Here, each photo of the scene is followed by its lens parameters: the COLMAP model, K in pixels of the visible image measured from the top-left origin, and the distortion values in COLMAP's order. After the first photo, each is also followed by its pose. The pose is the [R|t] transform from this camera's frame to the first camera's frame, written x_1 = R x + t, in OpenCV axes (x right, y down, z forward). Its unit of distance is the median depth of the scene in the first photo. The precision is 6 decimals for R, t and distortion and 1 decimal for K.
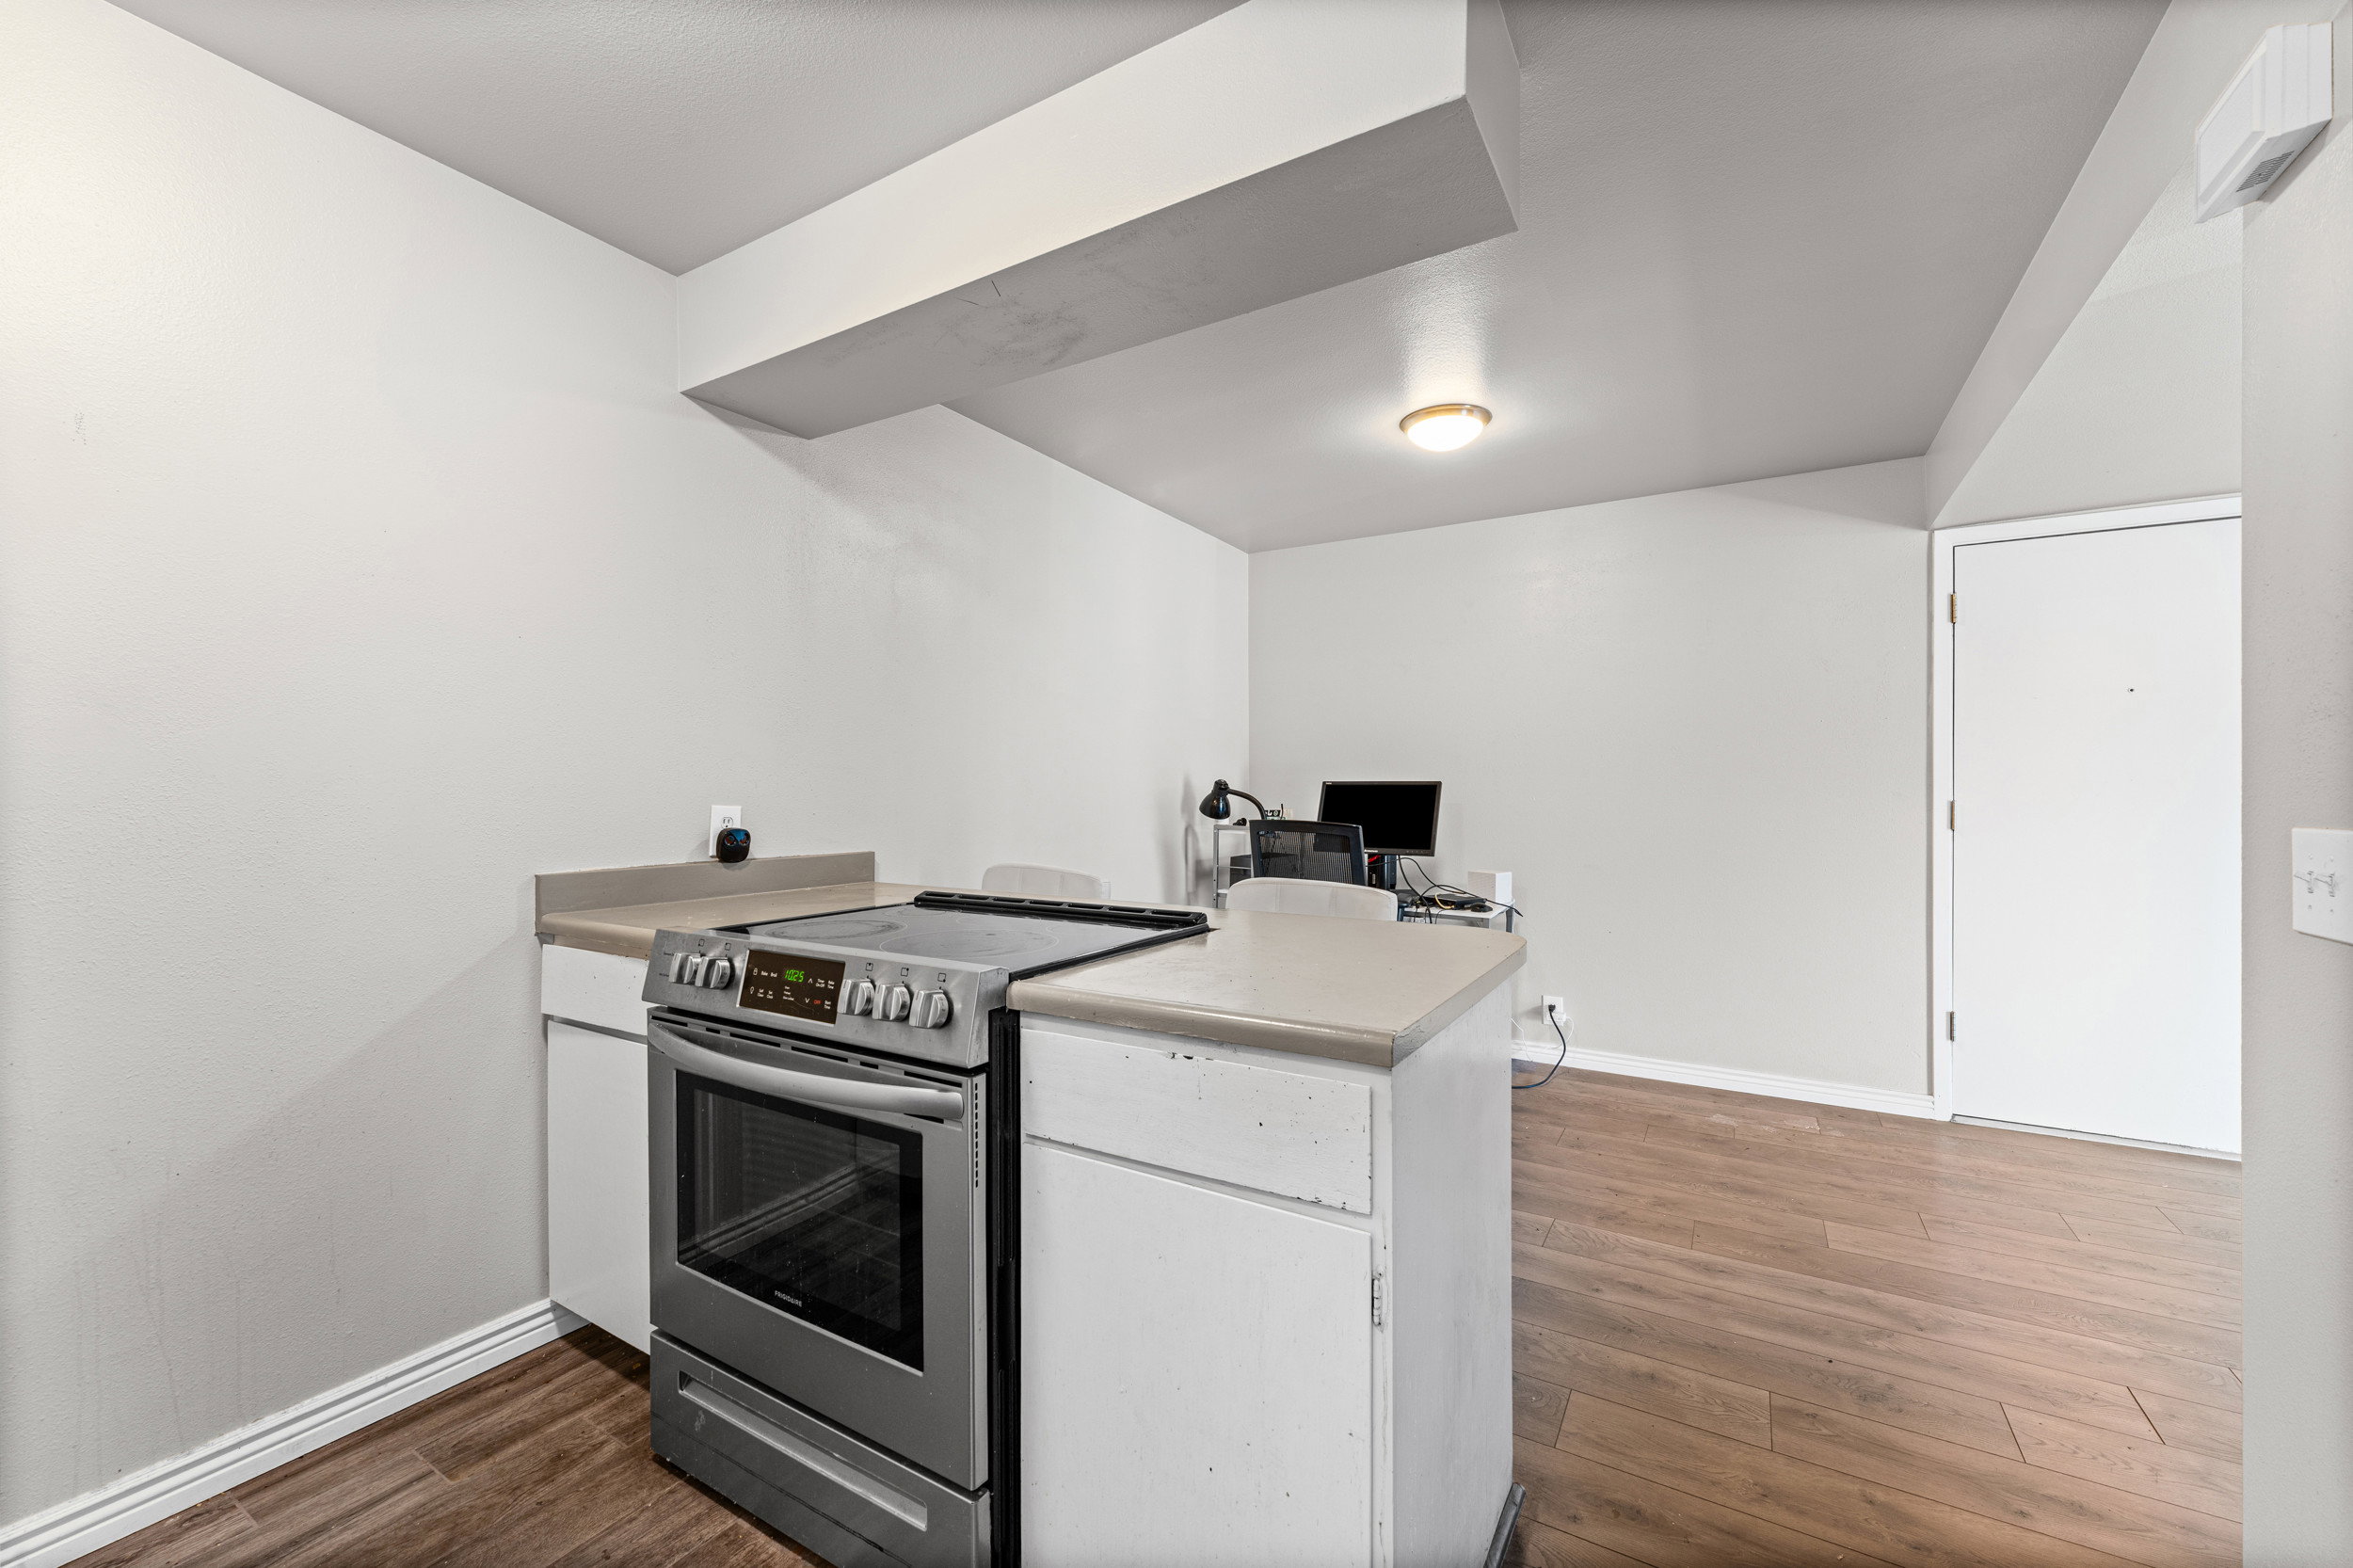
lens RADIAL K [[950.4, 0, 1166.0], [0, 950.4, 801.7], [0, 0, 1]] dist [-0.002642, -0.000282]
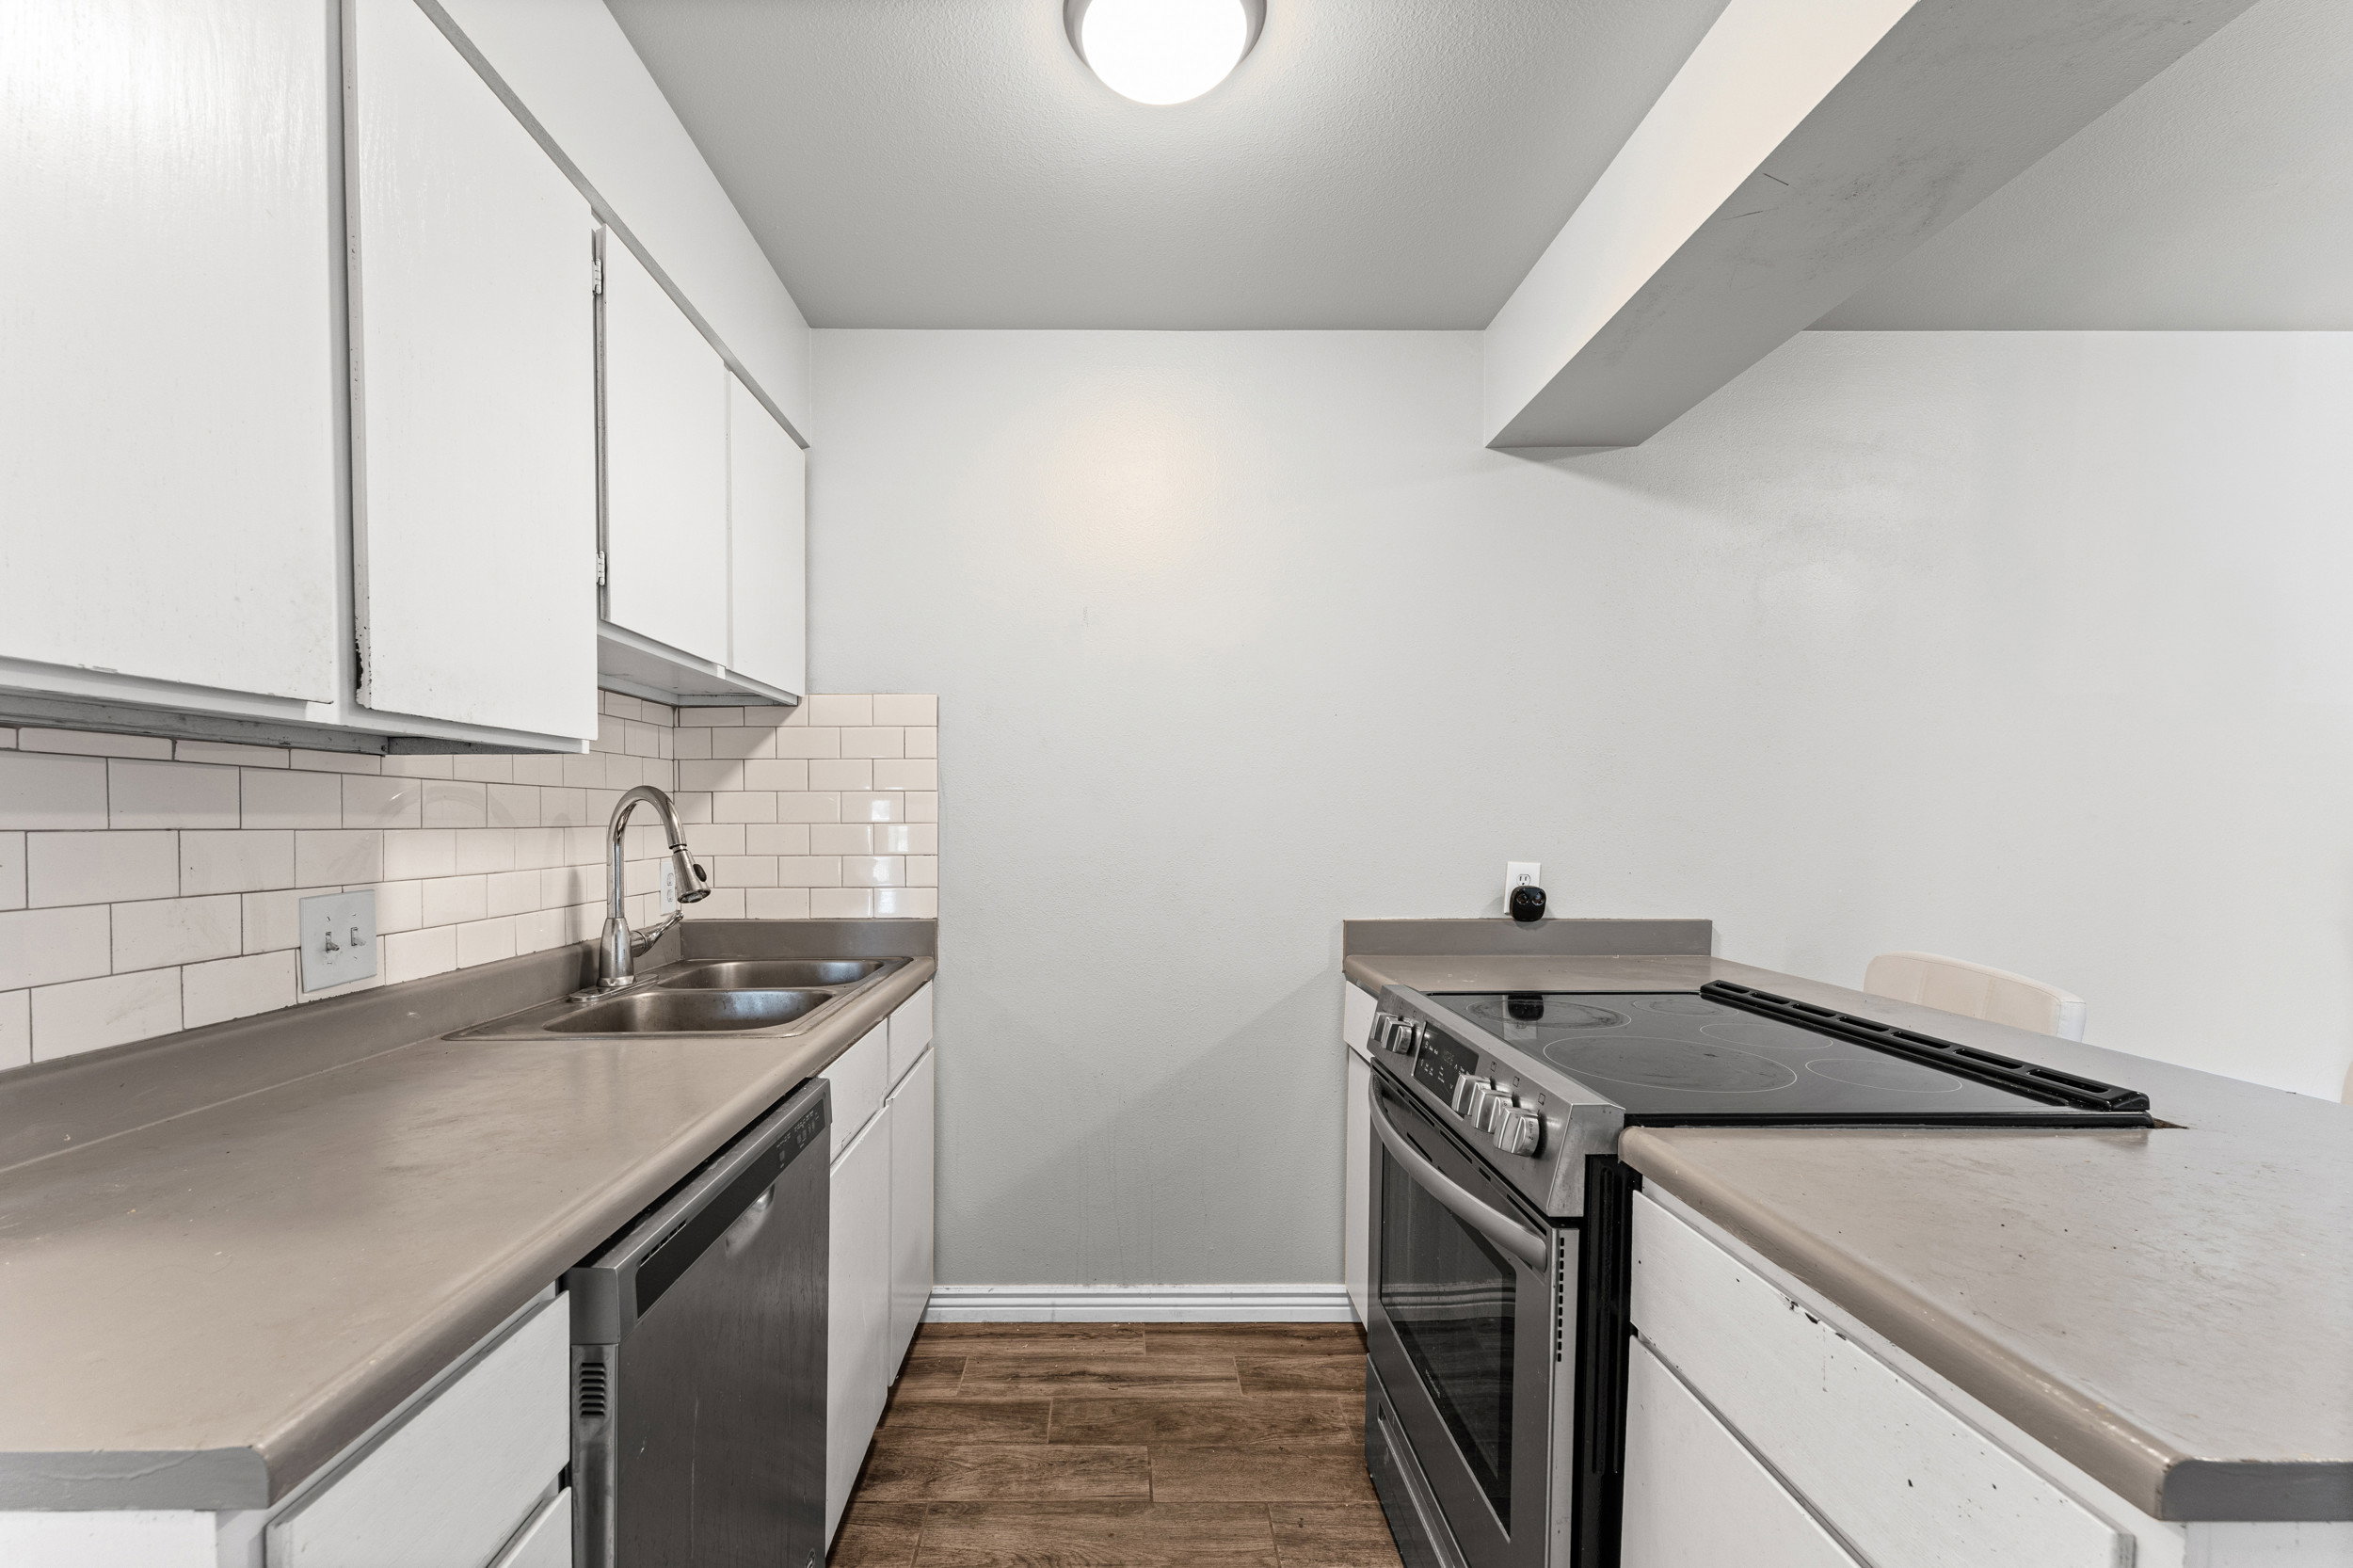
lens RADIAL K [[967.7, 0, 1120.8], [0, 967.7, 861.5], [0, 0, 1]] dist [-0.000574, -0.000142]
pose [[0.513869, 0.036259, -0.857102, 0.237179], [-0.005978, 0.999233, 0.038687, -0.044435], [0.857848, -0.014756, 0.513691, 0.190896]]
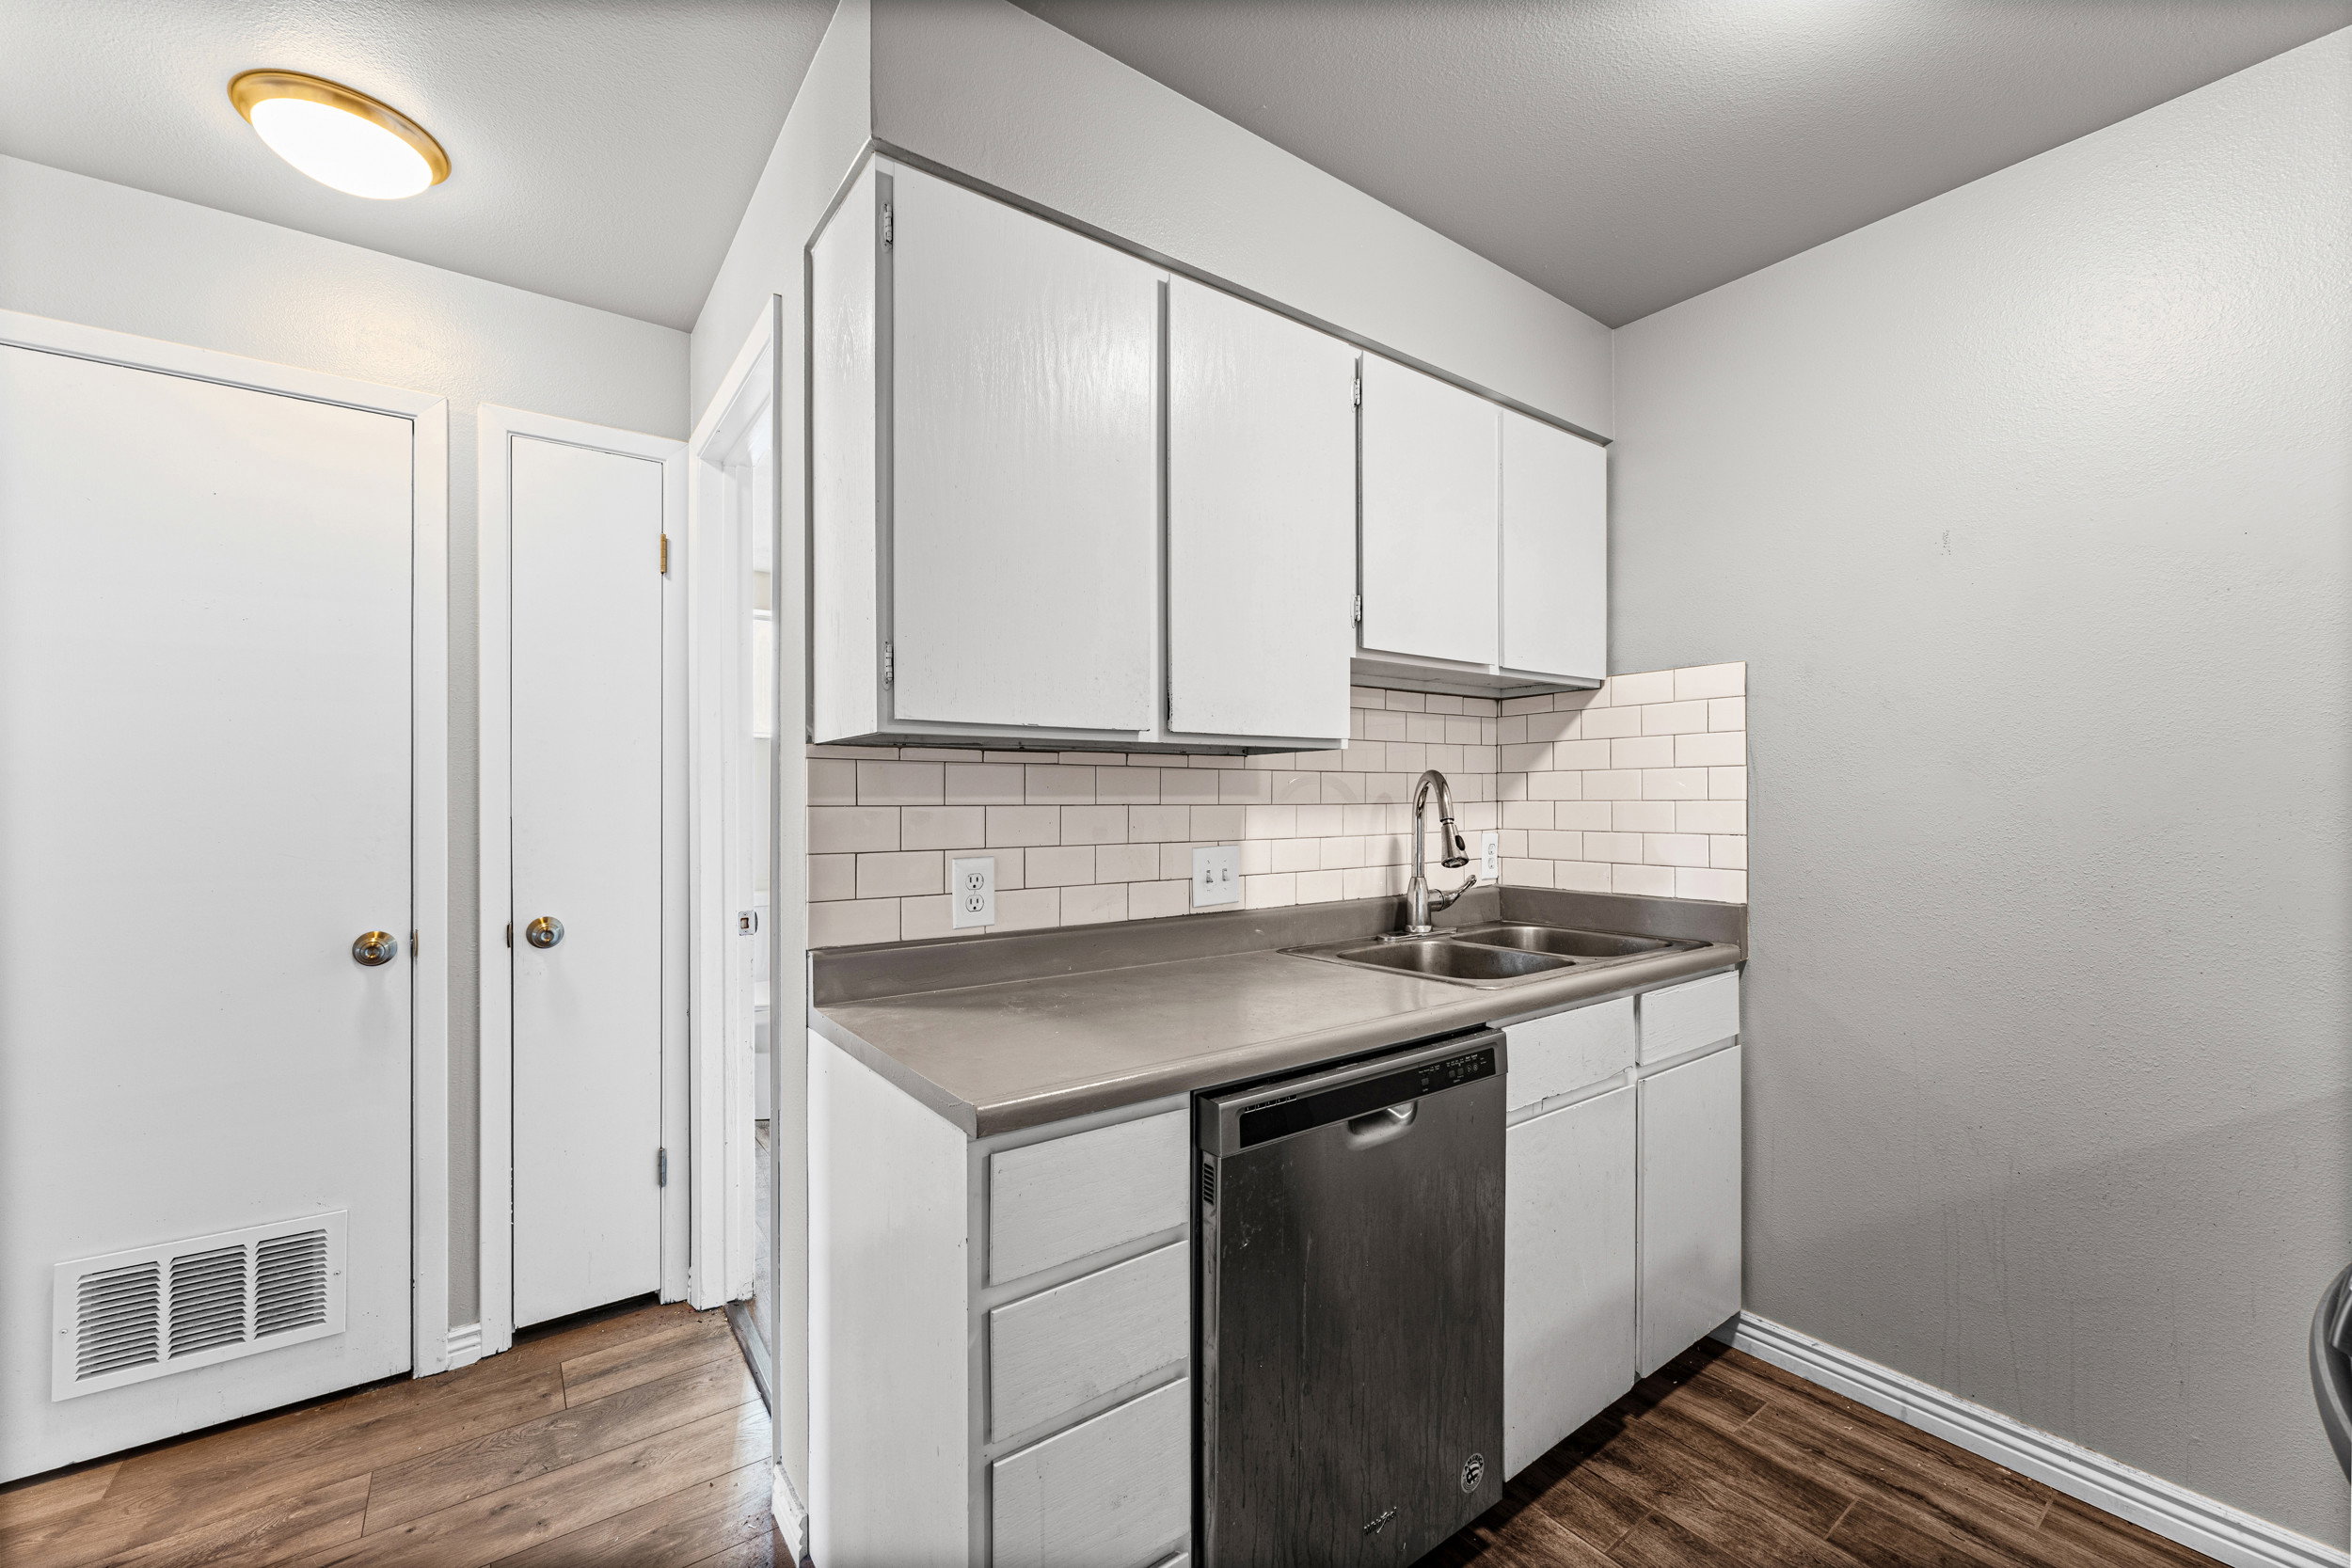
lens RADIAL K [[937.3, 0, 1167.6], [0, 937.3, 798.9], [0, 0, 1]] dist [-0.000111, -0.000092]
pose [[-0.395433, 0.001931, -0.918493, 0.347571], [-0.003765, 0.999986, 0.003723, -0.048190], [0.918487, 0.004931, -0.395420, 0.458017]]
